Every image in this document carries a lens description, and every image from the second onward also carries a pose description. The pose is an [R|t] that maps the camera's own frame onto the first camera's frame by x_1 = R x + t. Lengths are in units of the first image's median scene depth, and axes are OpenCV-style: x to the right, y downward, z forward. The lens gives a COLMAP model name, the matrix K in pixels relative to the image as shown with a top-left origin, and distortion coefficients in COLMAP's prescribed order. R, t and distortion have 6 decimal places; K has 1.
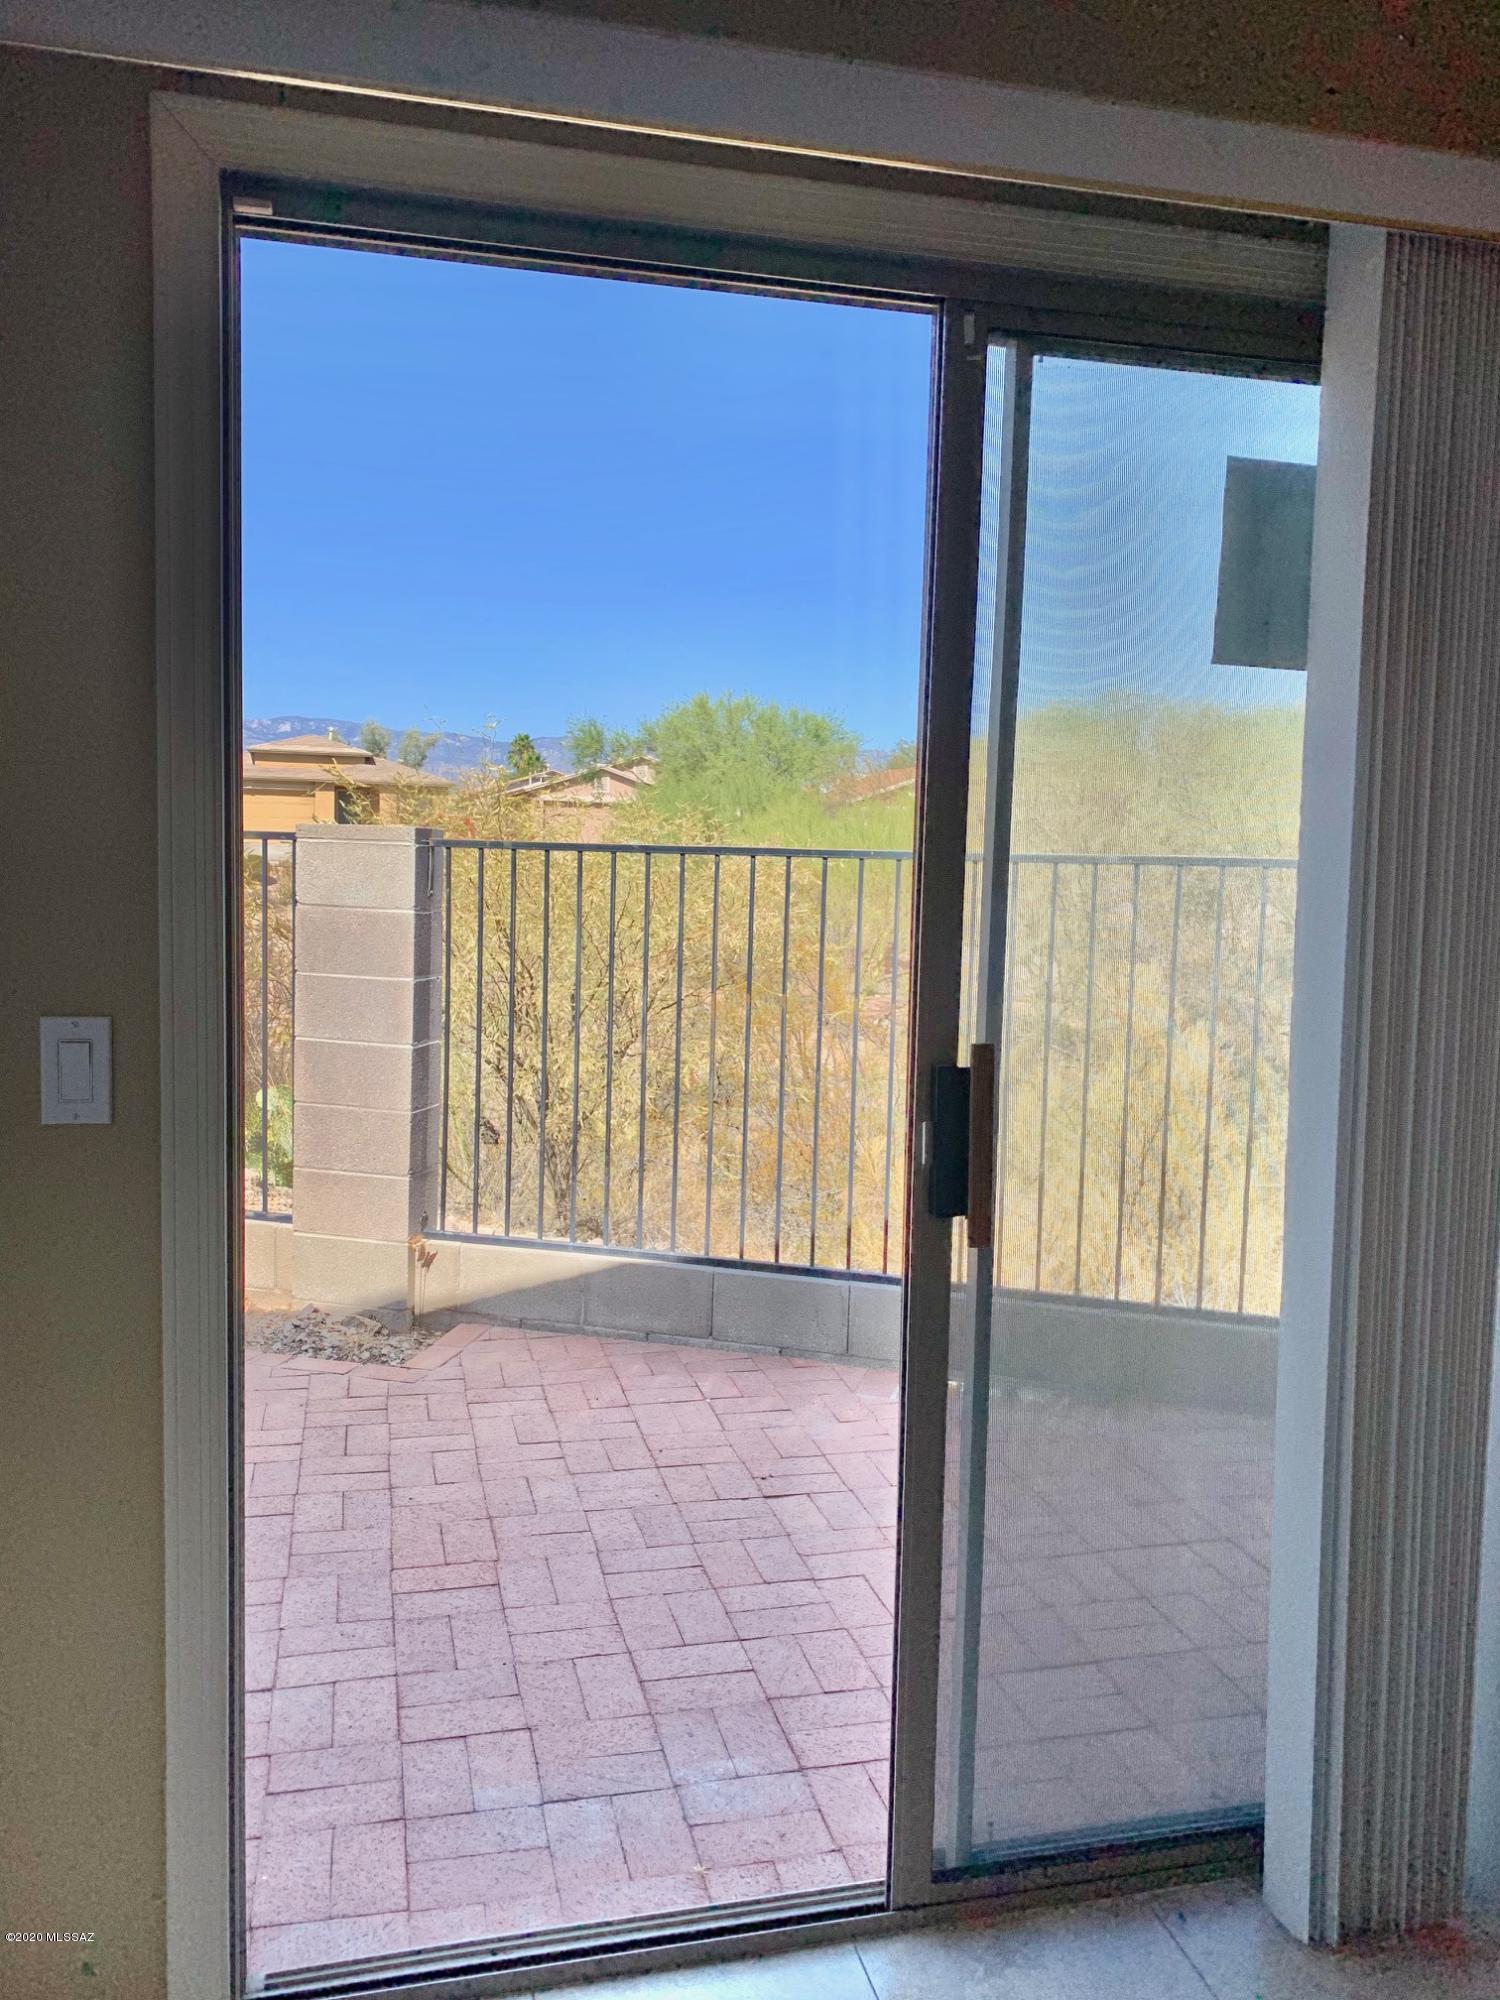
lens RADIAL K [[1531.4, 0, 750.0], [0, 1531.4, 1000.0], [0, 0, 1]] dist [0.049090, 0.000558]
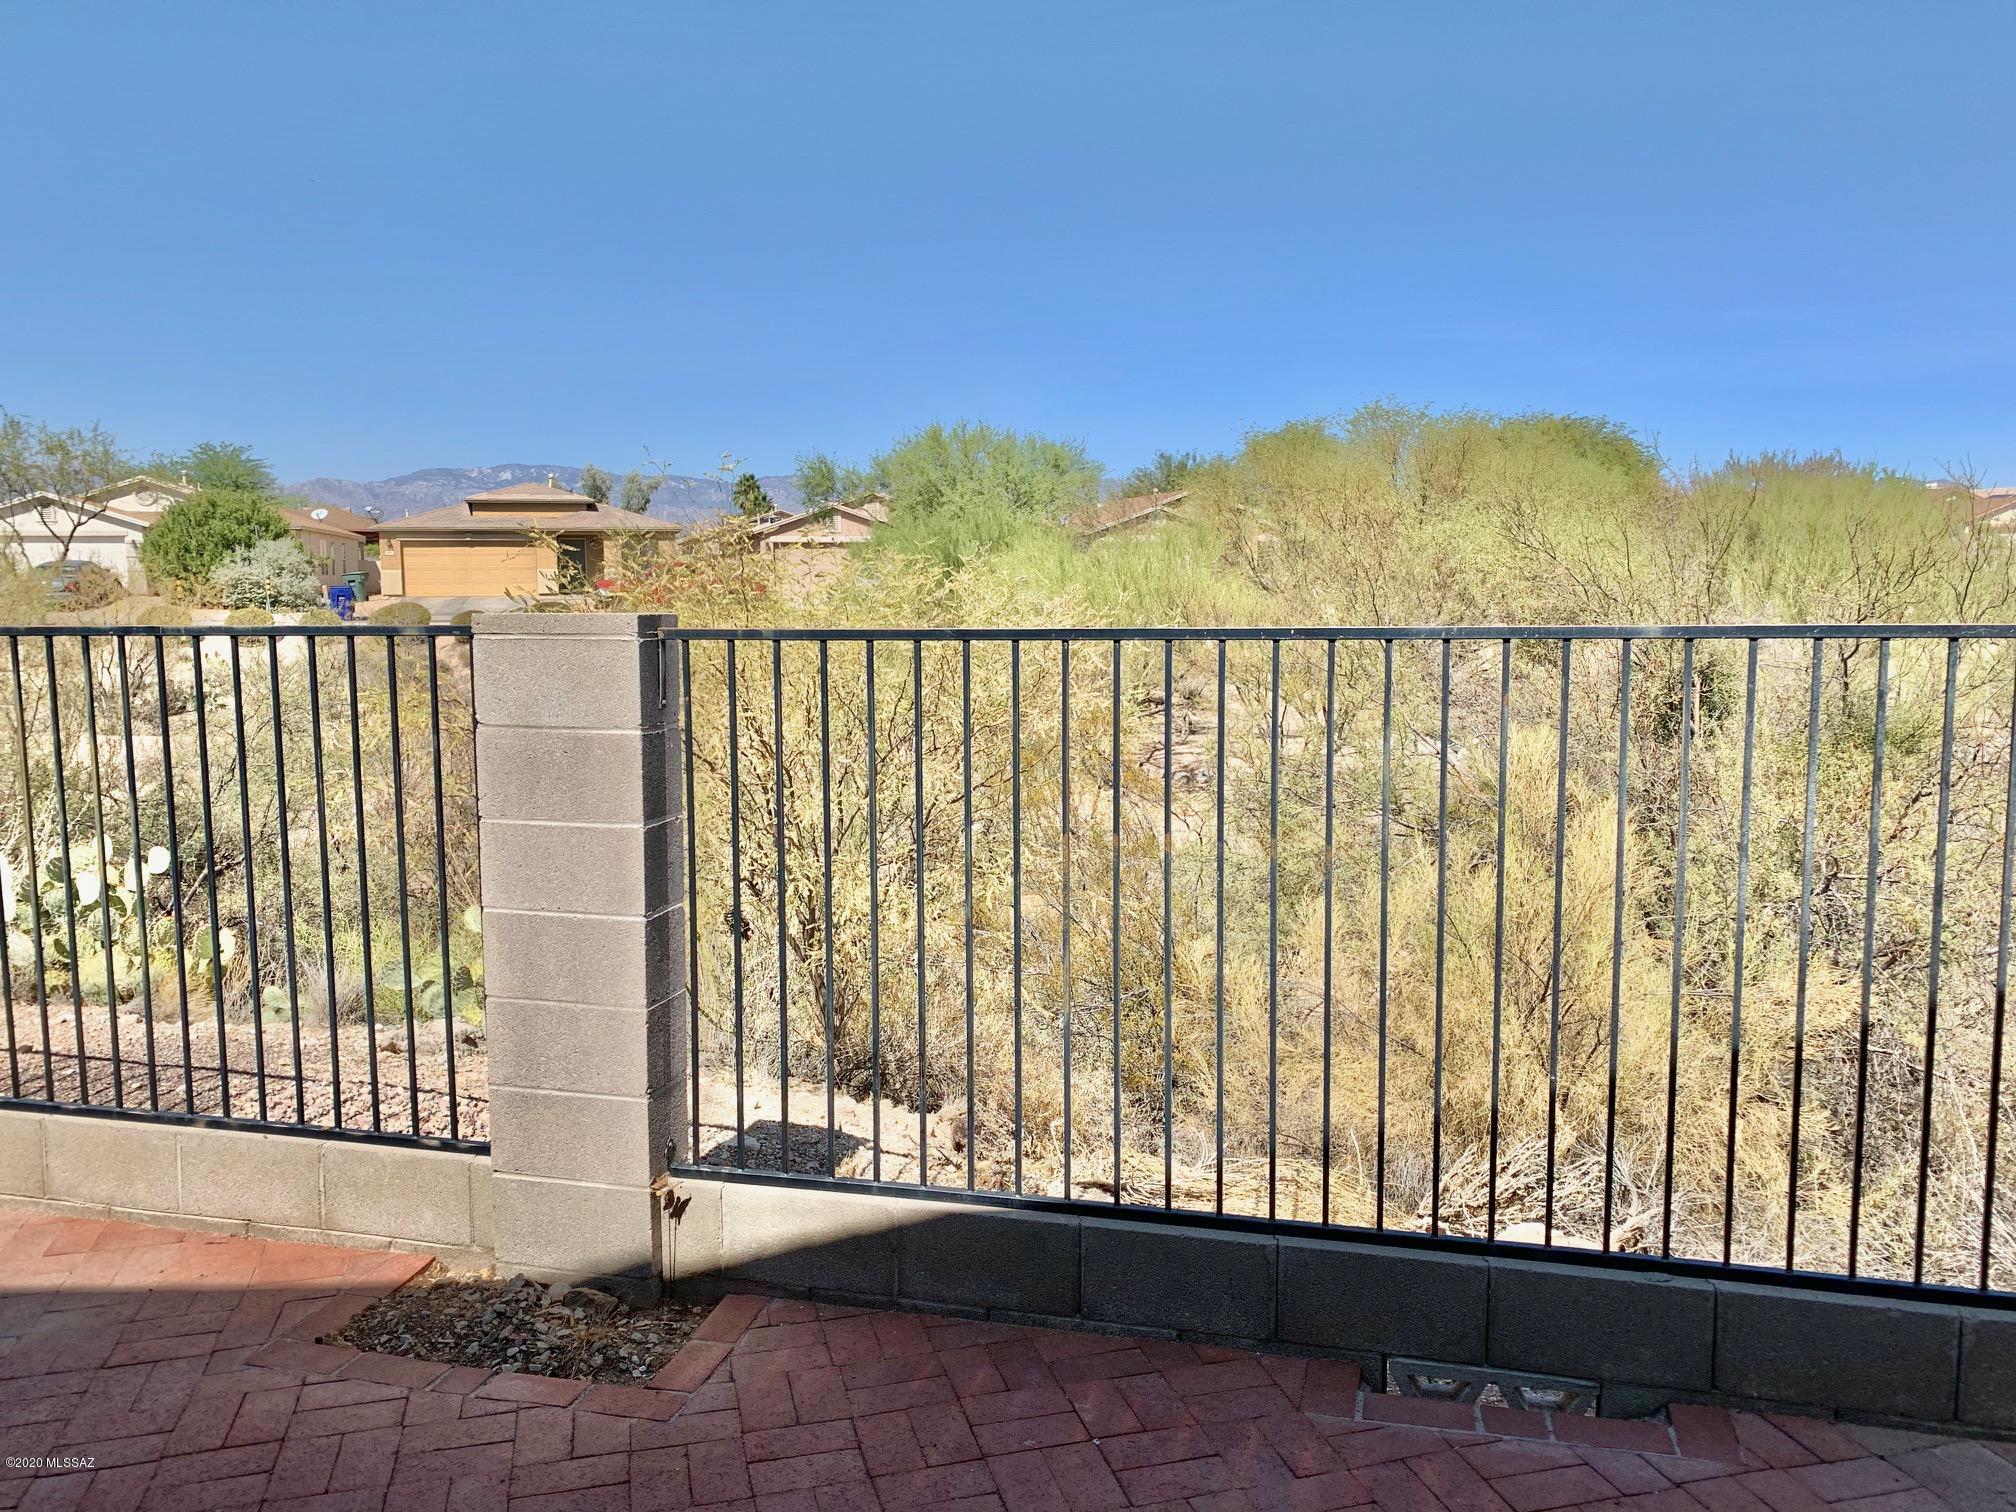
lens RADIAL K [[1546.2, 0, 1008.0], [0, 1546.2, 756.0], [0, 0, 1]] dist [0.005534, -0.002387]
pose [[0.999297, -0.034906, 0.013658, -0.056532], [0.034713, 0.999298, 0.014076, -0.049138], [-0.014139, -0.013592, 0.999808, 0.270116]]
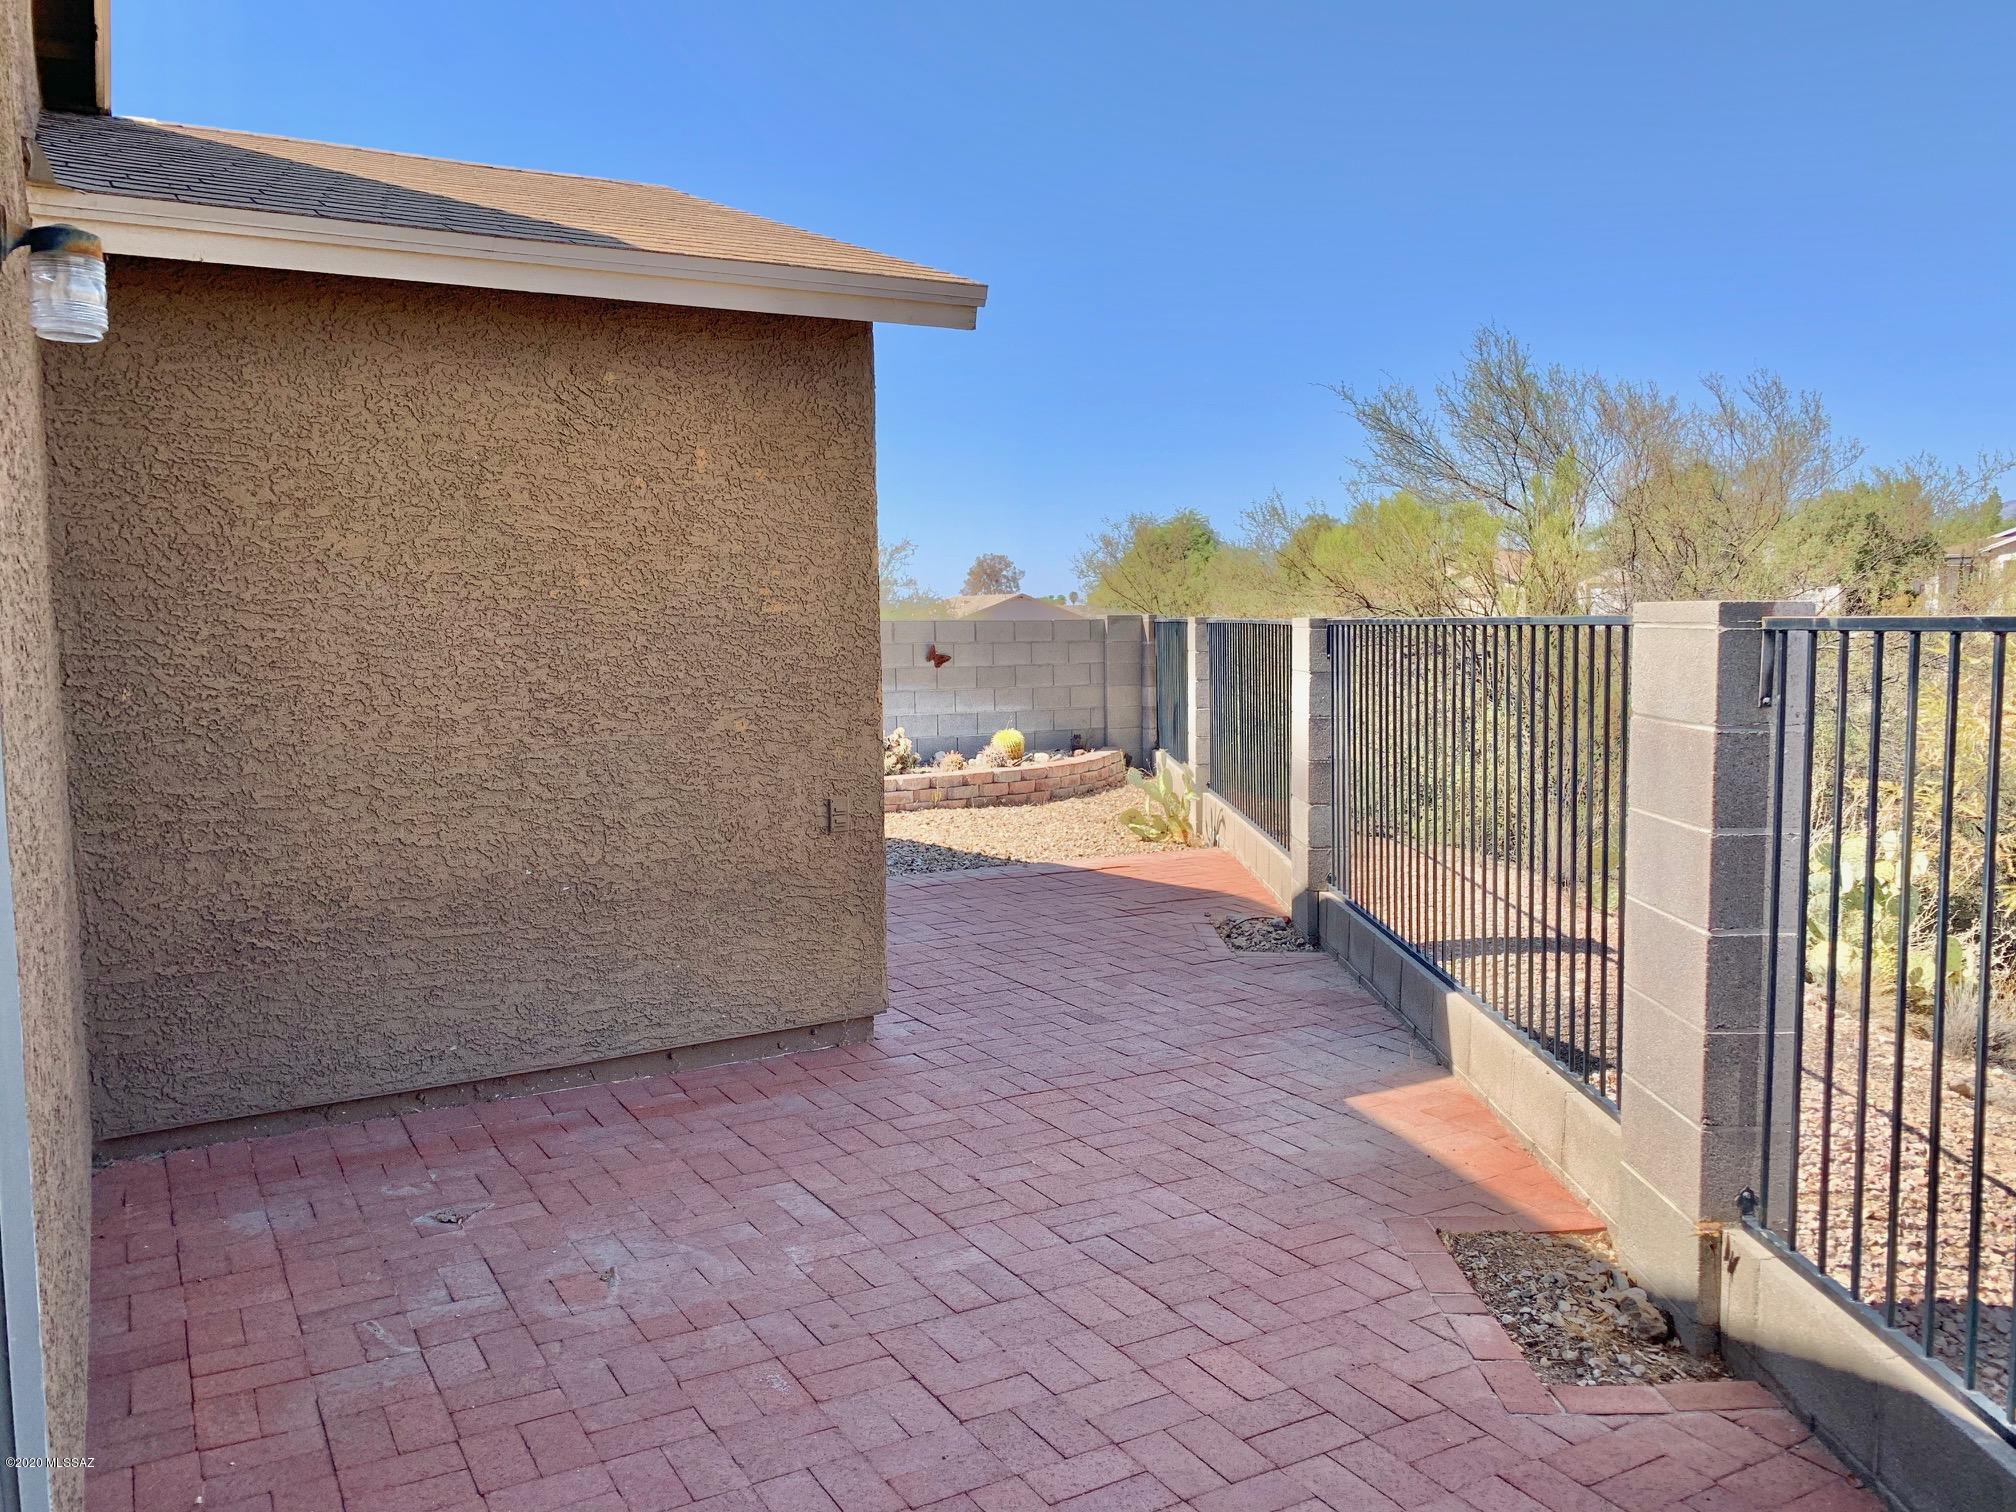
lens RADIAL K [[1543.7, 0, 1040.2], [0, 1543.7, 784.1], [0, 0, 1]] dist [0.049090, 0.000558]
pose [[0.286607, 0.071253, -0.955395, 0.327117], [-0.074732, 0.995855, 0.051852, -0.045970], [0.955129, 0.056537, 0.290744, 0.516541]]
